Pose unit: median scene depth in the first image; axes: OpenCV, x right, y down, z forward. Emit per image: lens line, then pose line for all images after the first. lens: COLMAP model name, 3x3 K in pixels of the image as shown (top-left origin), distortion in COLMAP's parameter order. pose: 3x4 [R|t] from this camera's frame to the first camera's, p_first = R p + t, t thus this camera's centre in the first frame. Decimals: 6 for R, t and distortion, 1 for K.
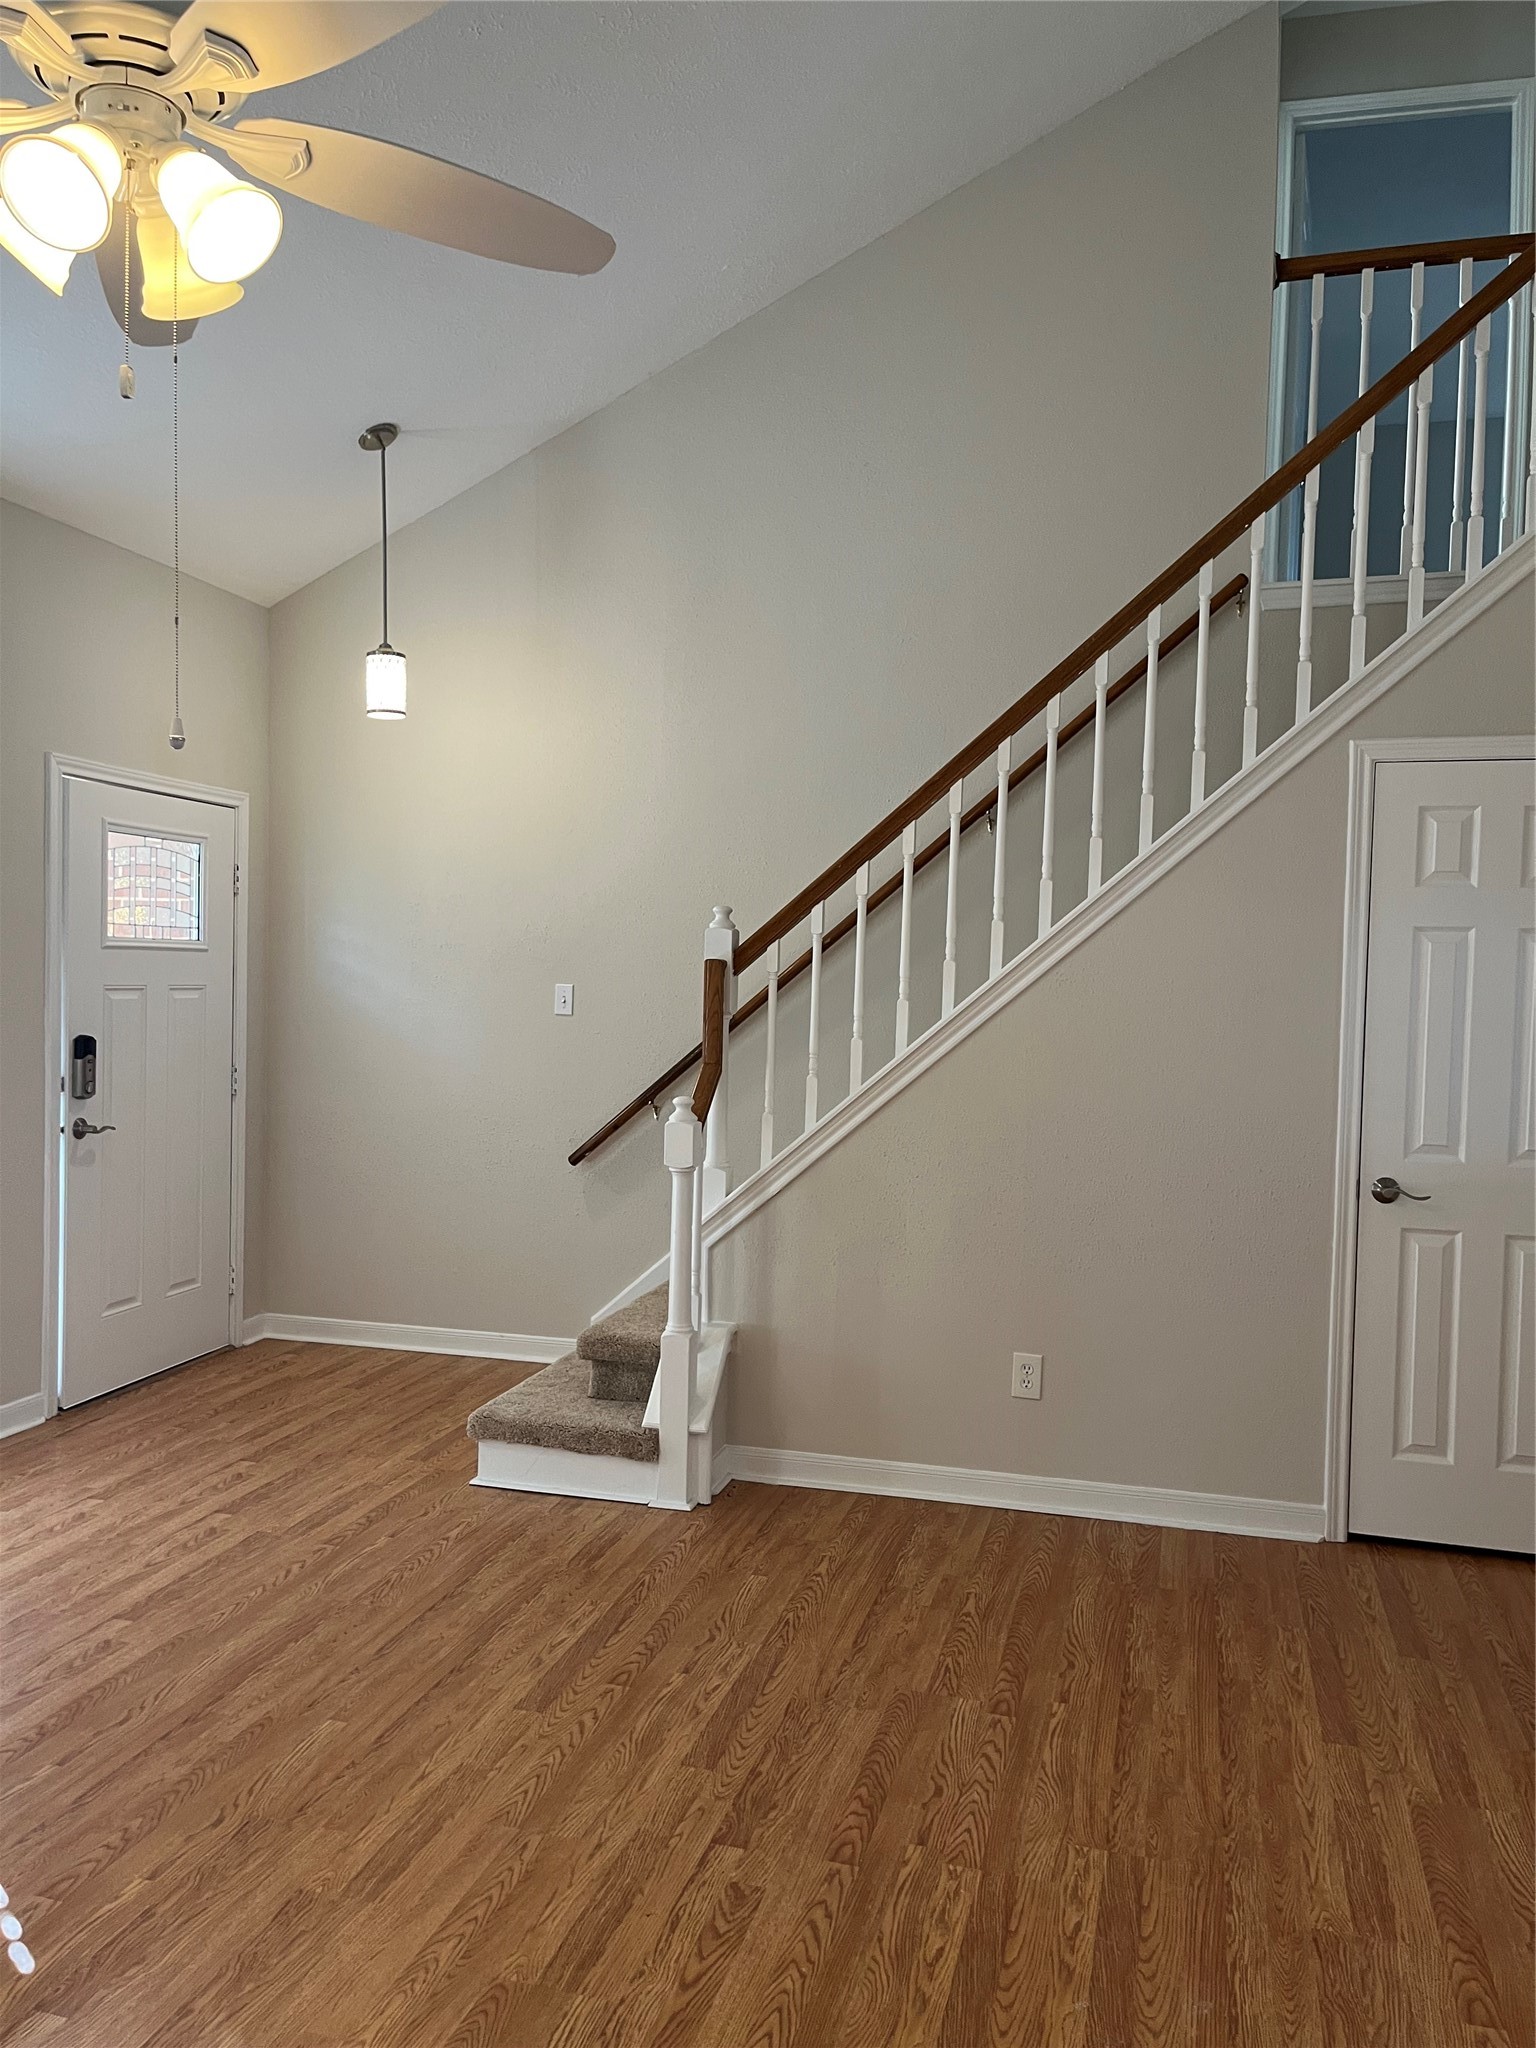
lens RADIAL K [[1565.2, 0, 770.0], [0, 1565.2, 1031.6], [0, 0, 1]] dist [0.051819, -0.060366]
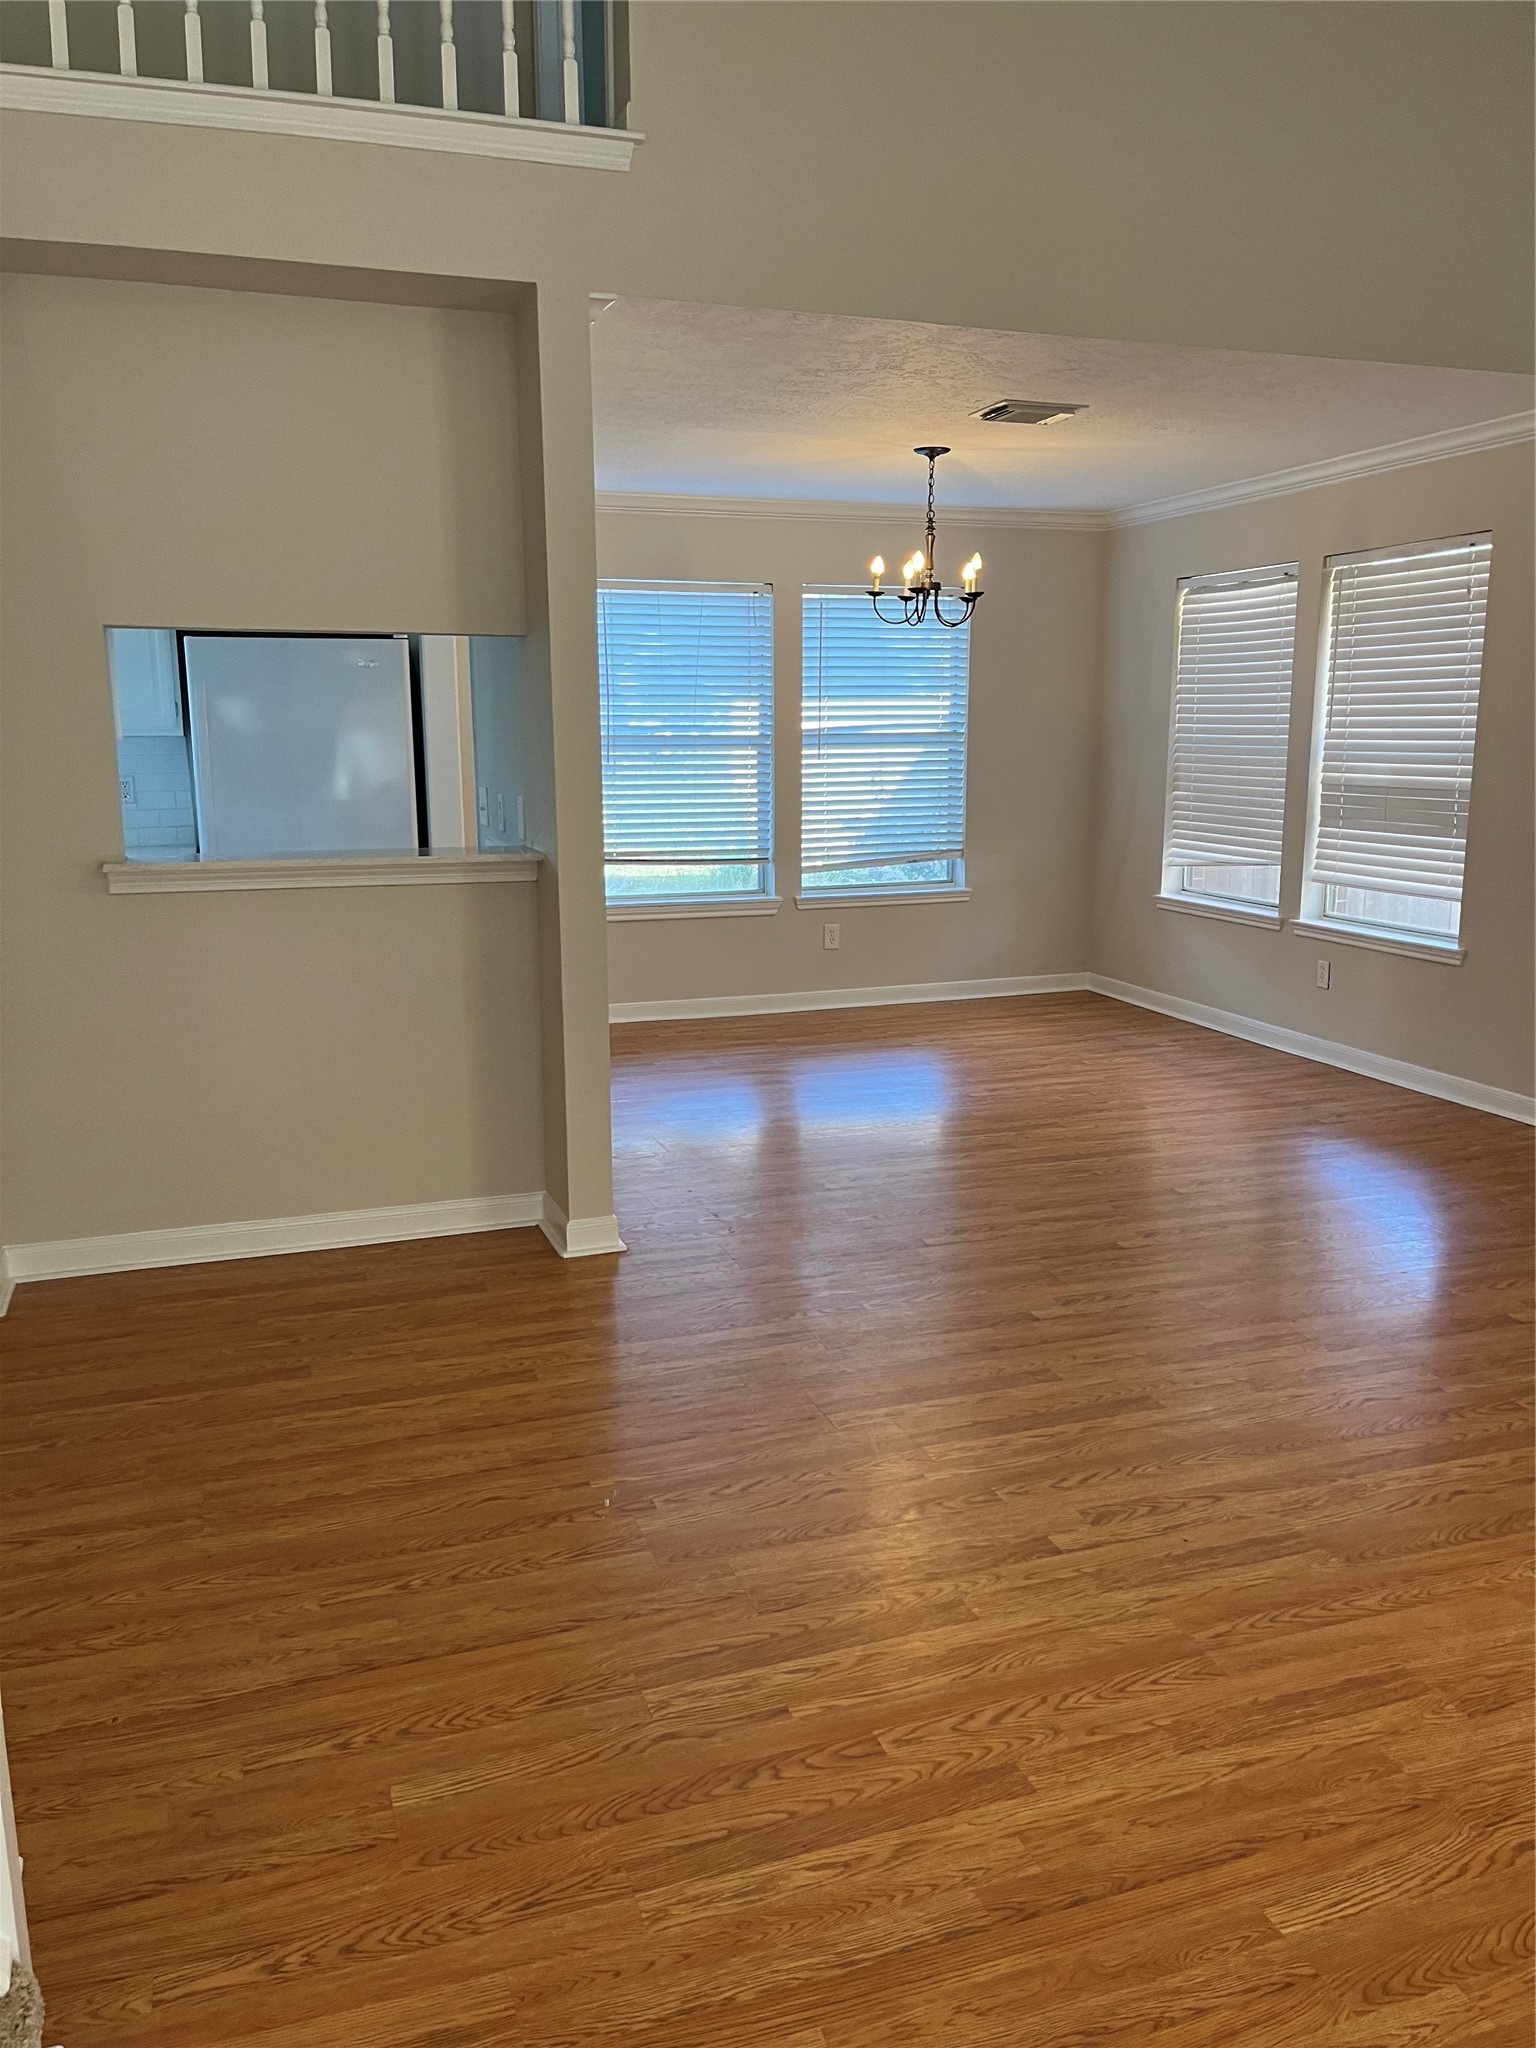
lens RADIAL K [[1565.2, 0, 764.5], [0, 1565.2, 1014.4], [0, 0, 1]] dist [0.051819, -0.060366]
pose [[-0.570224, -0.167280, 0.804277, -0.628539], [0.024463, 0.975156, 0.220165, -0.046931], [-0.821125, 0.145219, -0.551965, 1.532226]]
